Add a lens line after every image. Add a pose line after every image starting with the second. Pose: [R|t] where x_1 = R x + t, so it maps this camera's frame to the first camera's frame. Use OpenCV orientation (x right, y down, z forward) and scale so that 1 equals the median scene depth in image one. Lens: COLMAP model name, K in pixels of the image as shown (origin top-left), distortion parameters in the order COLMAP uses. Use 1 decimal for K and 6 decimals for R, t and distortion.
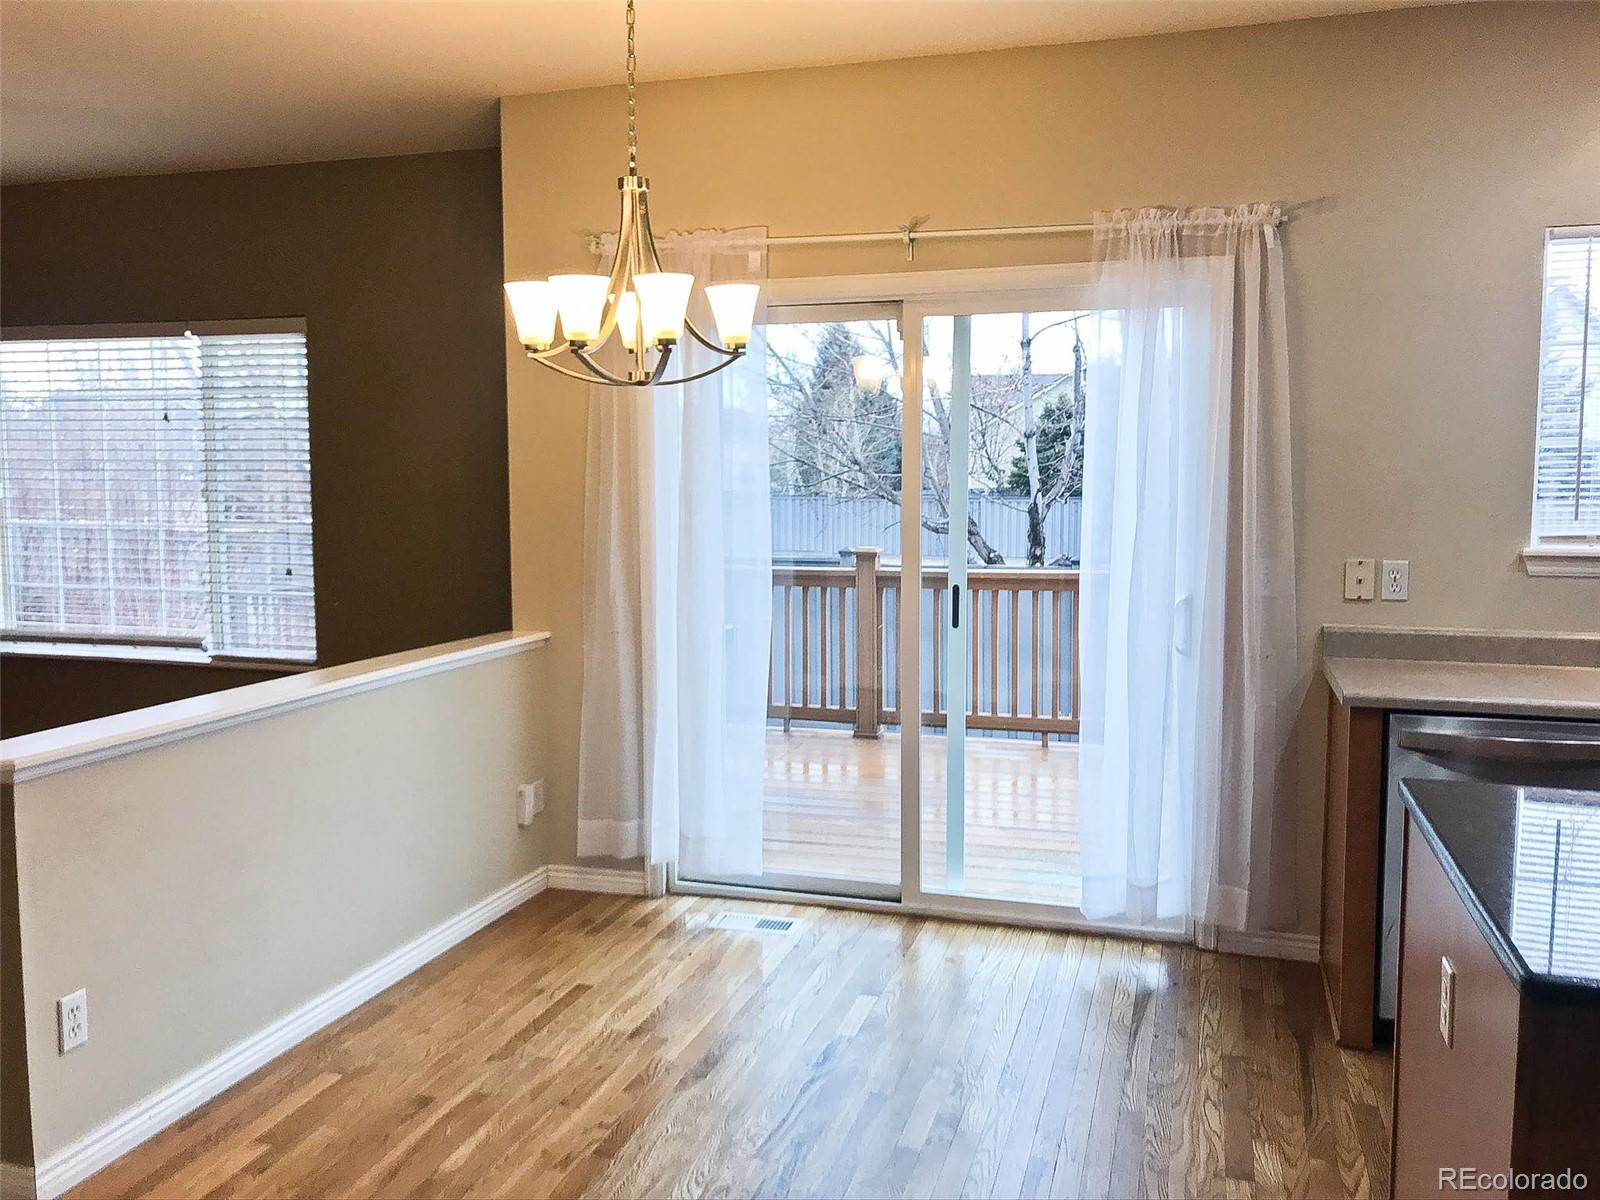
lens RADIAL K [[1321.3, 0, 795.2], [0, 1321.3, 587.3], [0, 0, 1]] dist [0.039534, -0.049841]
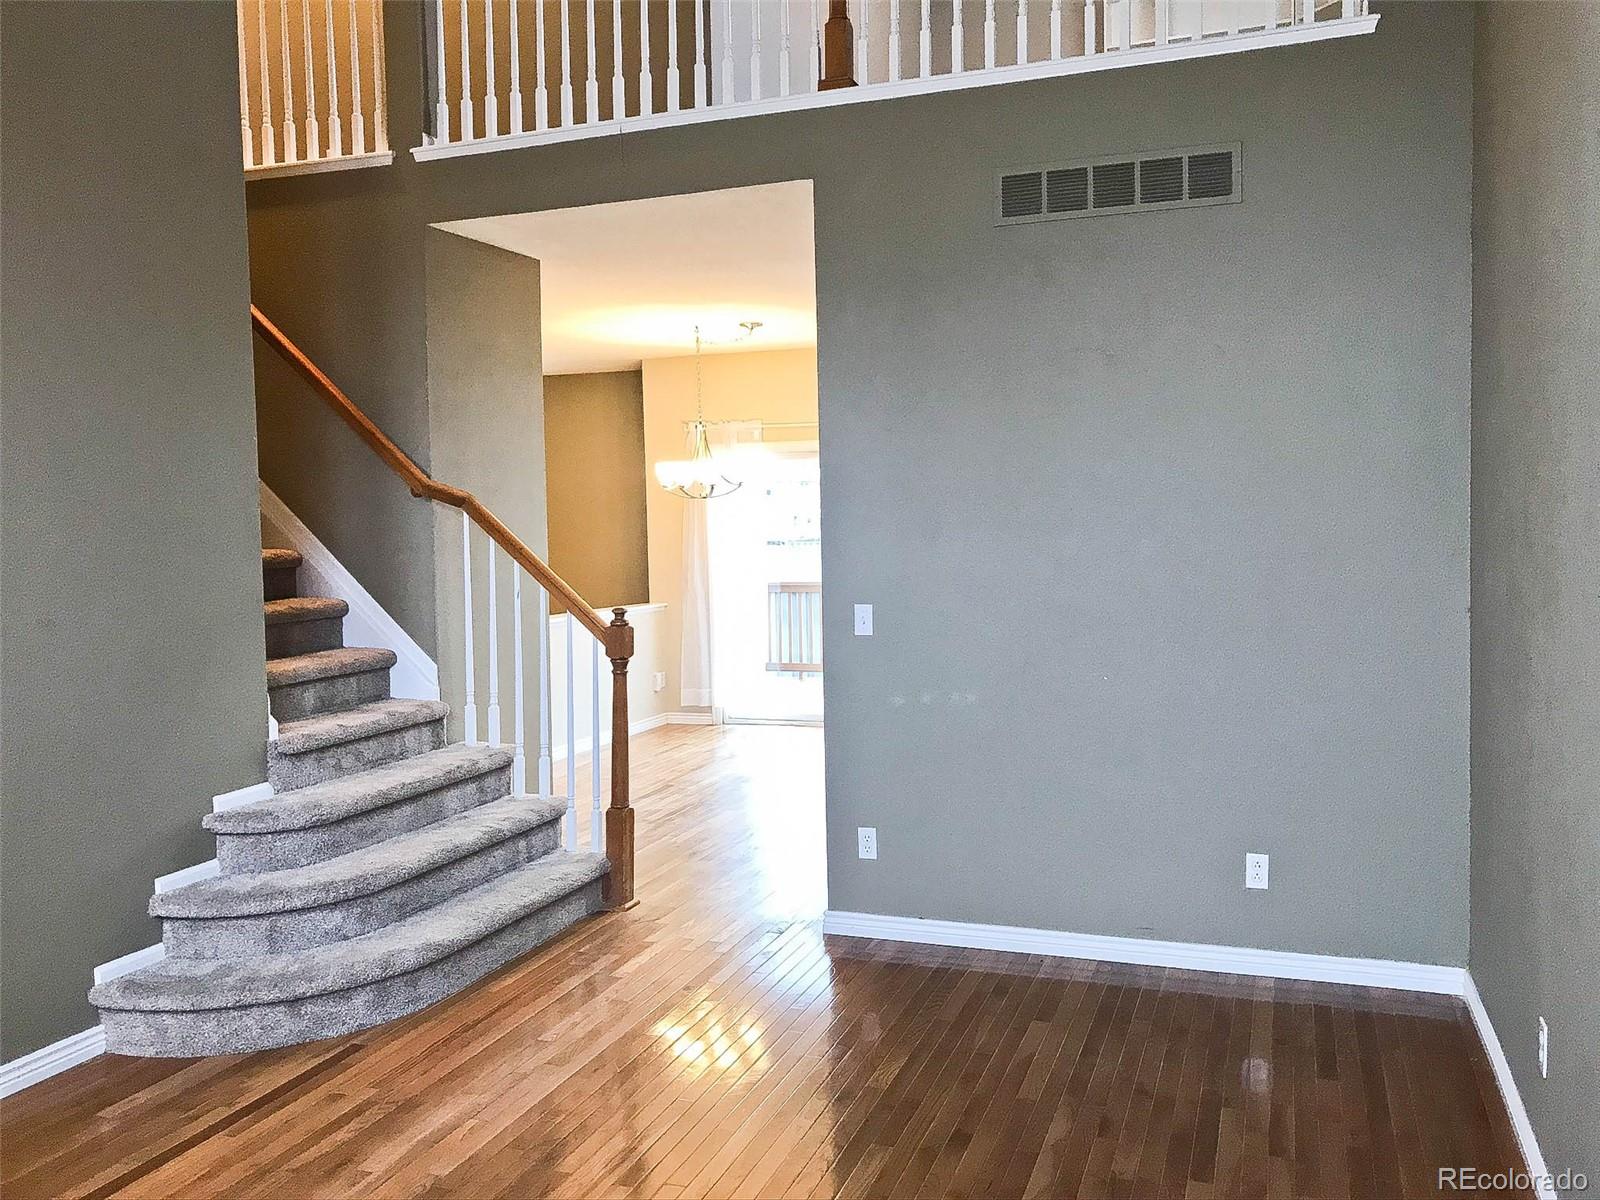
lens RADIAL K [[1321.3, 0, 813.7], [0, 1321.3, 593.6], [0, 0, 1]] dist [0.039534, -0.049841]
pose [[0.998707, -0.019493, -0.046956, 0.166998], [0.017405, 0.998860, -0.044457, 0.123956], [0.047769, 0.043582, 0.997907, -1.225985]]
